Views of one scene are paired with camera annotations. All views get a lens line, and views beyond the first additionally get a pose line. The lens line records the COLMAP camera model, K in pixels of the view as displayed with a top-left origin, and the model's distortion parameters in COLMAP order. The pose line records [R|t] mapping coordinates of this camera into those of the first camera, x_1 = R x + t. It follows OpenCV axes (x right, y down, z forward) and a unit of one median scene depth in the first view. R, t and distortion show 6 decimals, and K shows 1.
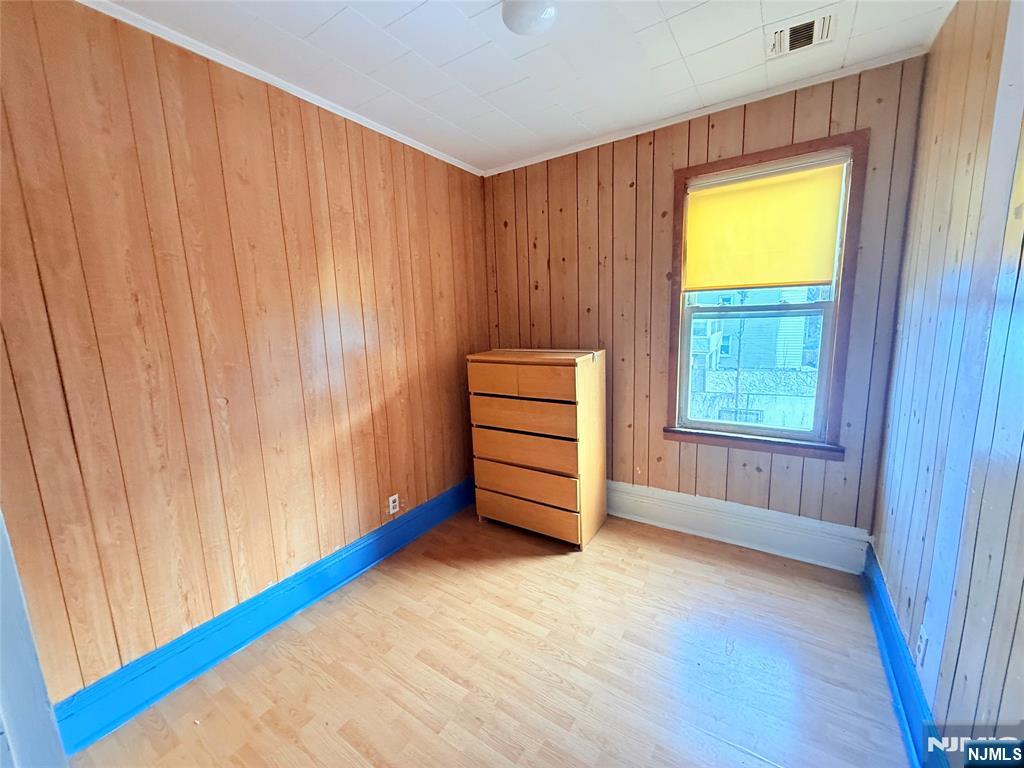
lens RADIAL K [[408.3, 0, 510.3], [0, 408.3, 383.3], [0, 0, 1]] dist [-0.001749, -0.000280]
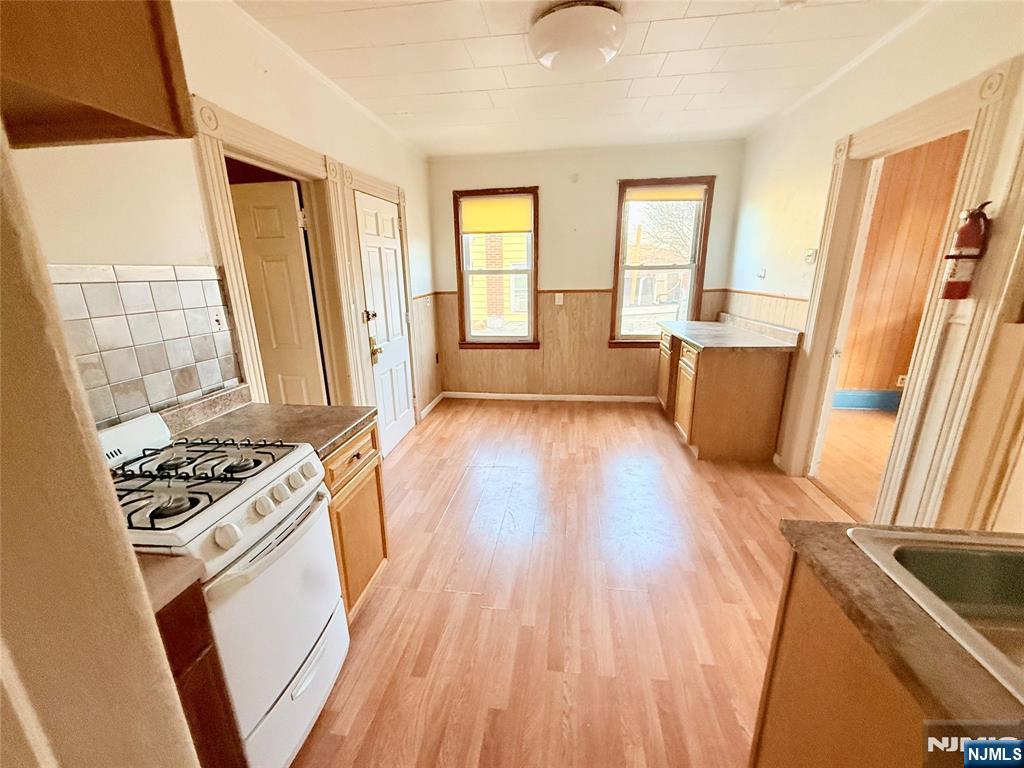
lens RADIAL K [[408.3, 0, 511.8], [0, 408.3, 384.2], [0, 0, 1]] dist [-0.001749, -0.000280]
pose [[0.425609, 0.273246, -0.862666, 0.439292], [-0.147464, 0.961520, 0.231804, 0.167469], [0.892811, 0.028554, 0.449526, -1.062785]]
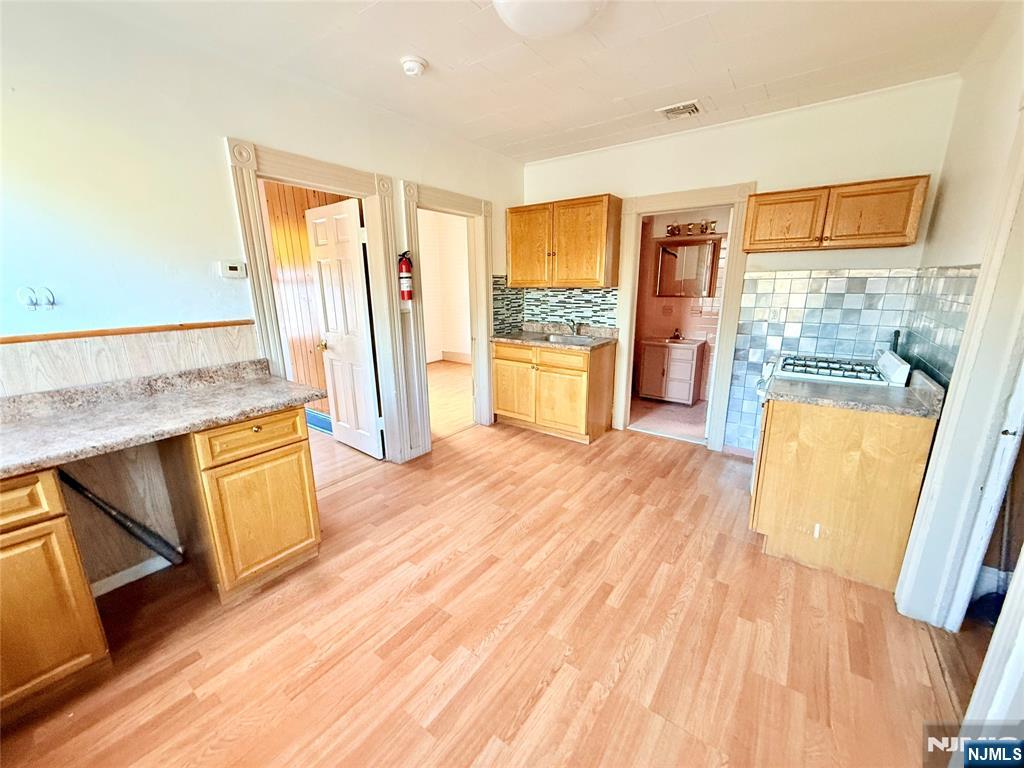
lens RADIAL K [[408.3, 0, 512.7], [0, 408.3, 384.8], [0, 0, 1]] dist [-0.001749, -0.000280]
pose [[0.049178, -0.207104, 0.977082, -2.869391], [0.166867, 0.966220, 0.196403, 0.116961], [-0.984752, 0.153384, 0.082075, 0.111697]]
